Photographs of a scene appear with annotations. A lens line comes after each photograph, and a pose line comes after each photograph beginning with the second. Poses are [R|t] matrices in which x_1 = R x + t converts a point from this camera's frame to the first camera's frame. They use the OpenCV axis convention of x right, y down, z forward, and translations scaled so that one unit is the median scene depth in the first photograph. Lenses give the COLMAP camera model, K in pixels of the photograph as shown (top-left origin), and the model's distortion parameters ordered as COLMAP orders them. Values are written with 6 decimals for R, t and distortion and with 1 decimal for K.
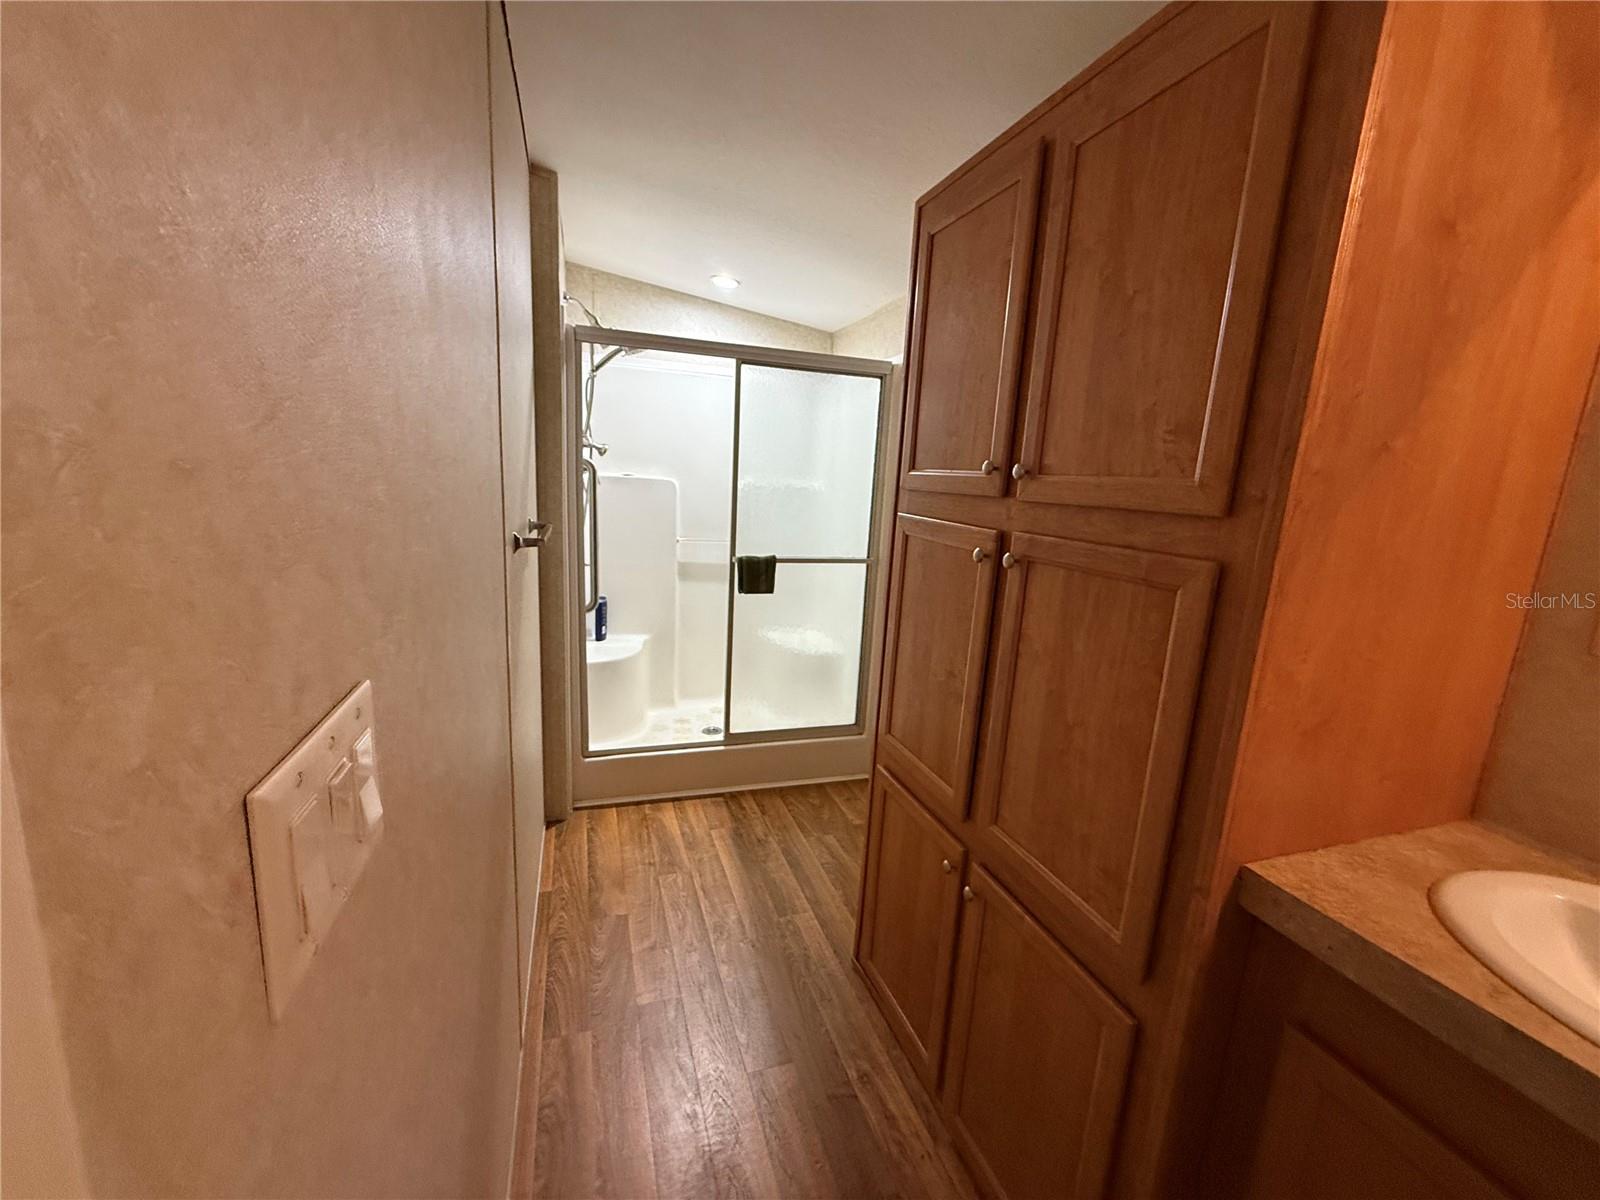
lens RADIAL K [[642.2, 0, 800.0], [0, 642.2, 600.0], [0, 0, 1]] dist [0.000997, 0.000142]
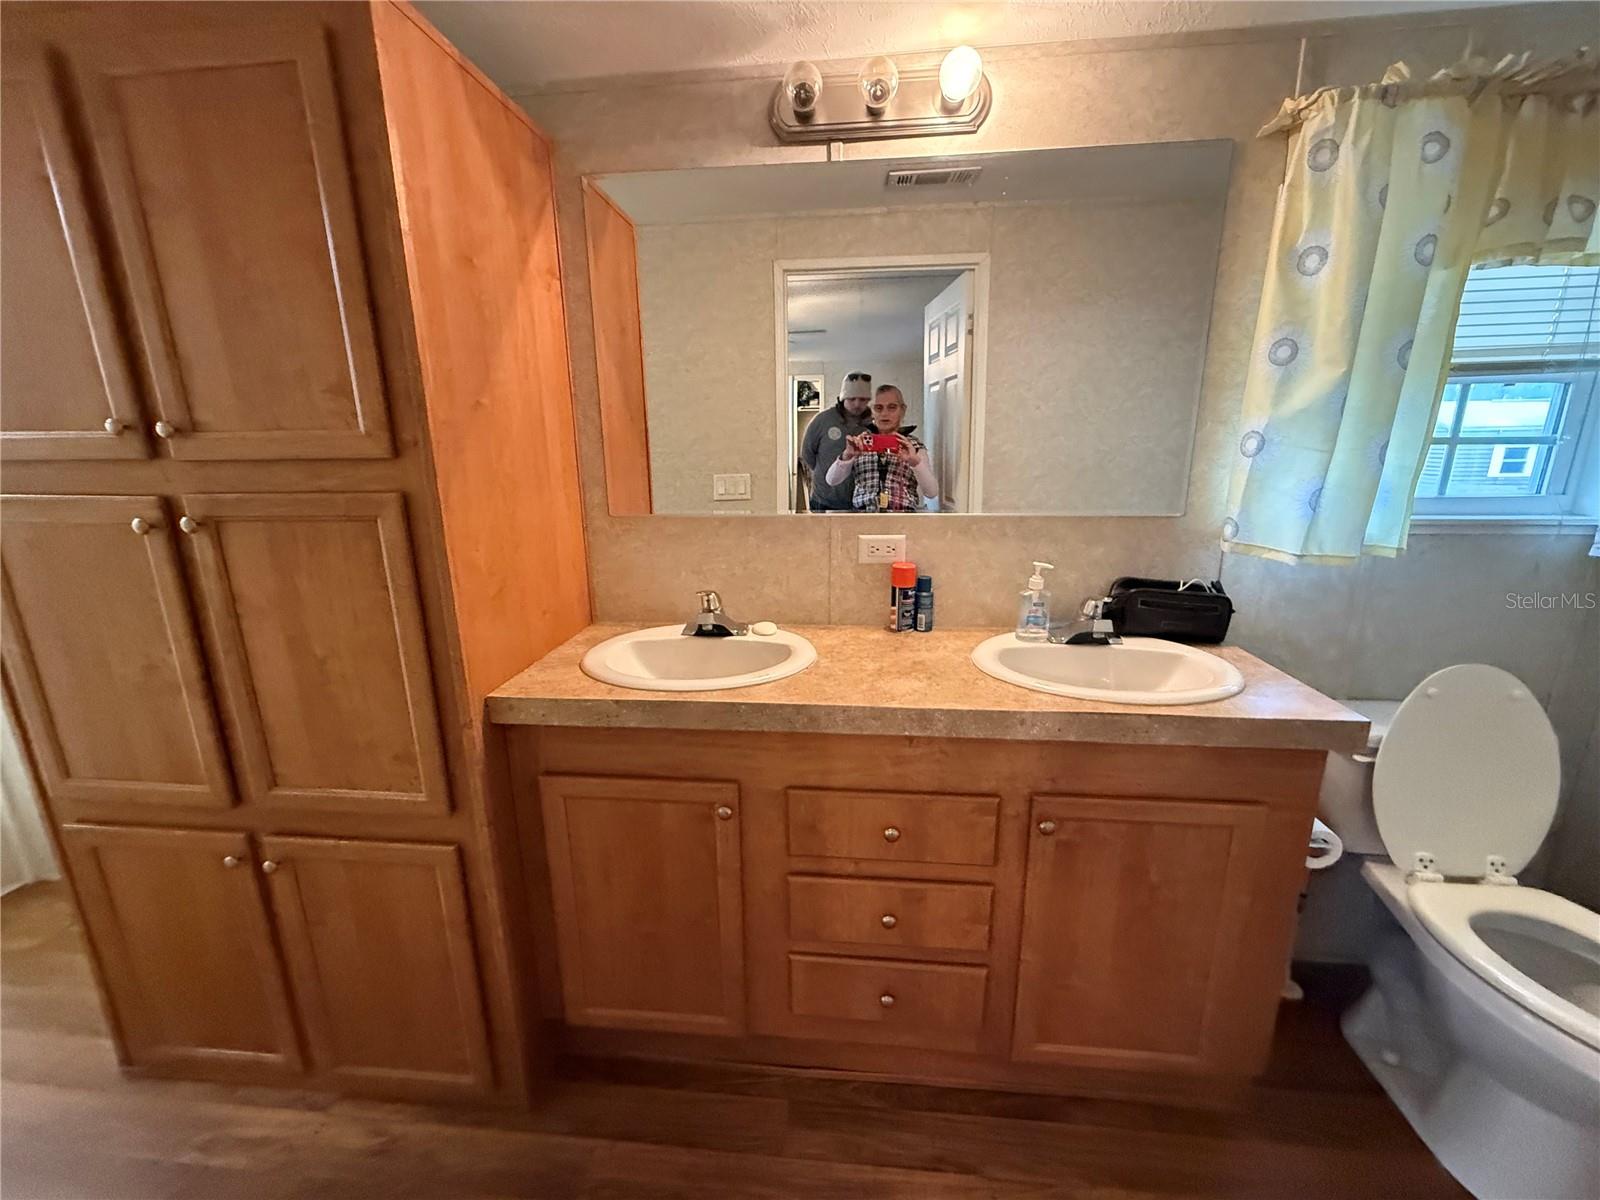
lens RADIAL K [[651.0, 0, 800.0], [0, 651.0, 600.0], [0, 0, 1]] dist [-0.000559, -0.000050]
pose [[0.416364, -0.276207, 0.866228, -0.209436], [0.207631, 0.956448, 0.205174, 0.044581], [-0.885172, 0.094429, 0.455580, -0.292479]]
